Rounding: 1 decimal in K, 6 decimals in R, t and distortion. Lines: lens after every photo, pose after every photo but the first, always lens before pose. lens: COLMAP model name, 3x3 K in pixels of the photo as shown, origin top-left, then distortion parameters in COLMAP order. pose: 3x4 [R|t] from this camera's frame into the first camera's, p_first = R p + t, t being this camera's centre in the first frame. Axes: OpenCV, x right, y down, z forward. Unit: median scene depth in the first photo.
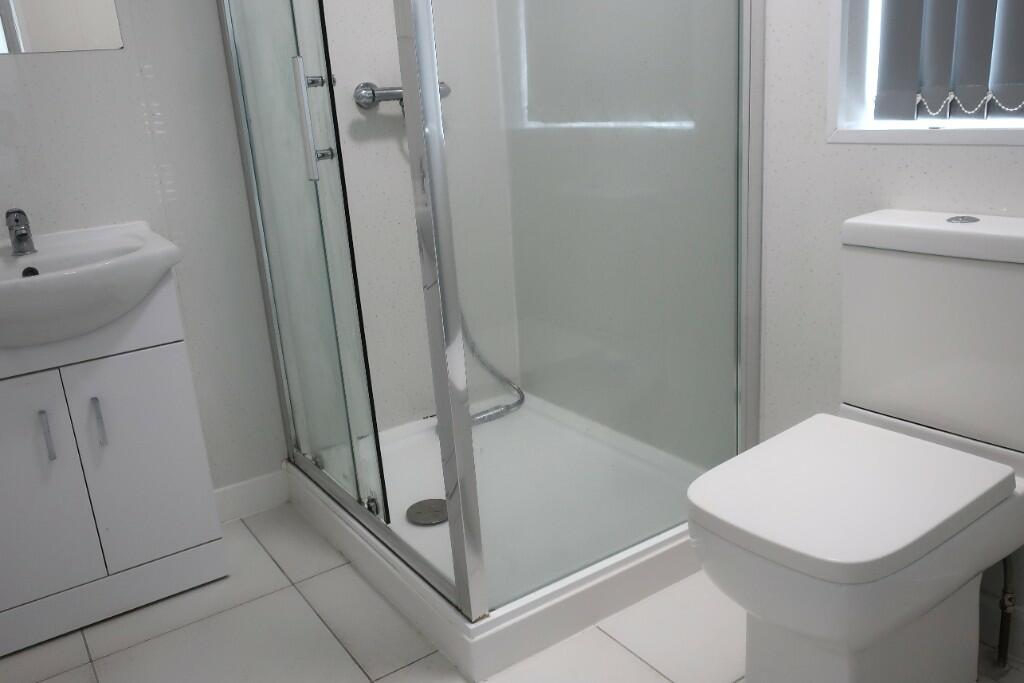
lens RADIAL K [[837.8, 0, 512.0], [0, 837.8, 341.5], [0, 0, 1]] dist [-0.027234, 0.003209]
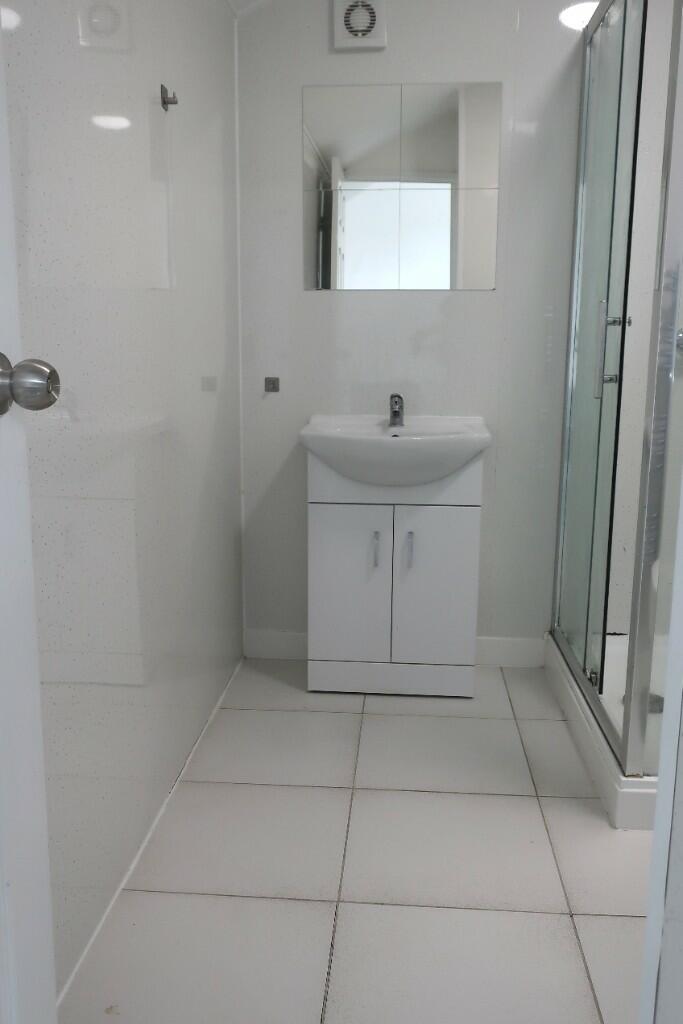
lens RADIAL K [[837.8, 0, 341.5], [0, 837.8, 512.0], [0, 0, 1]] dist [-0.027234, 0.003209]
pose [[0.777589, 0.191823, -0.598798, 0.232532], [-0.240791, 0.970575, -0.001767, 0.063570], [0.580840, 0.145559, 0.800898, -0.190297]]
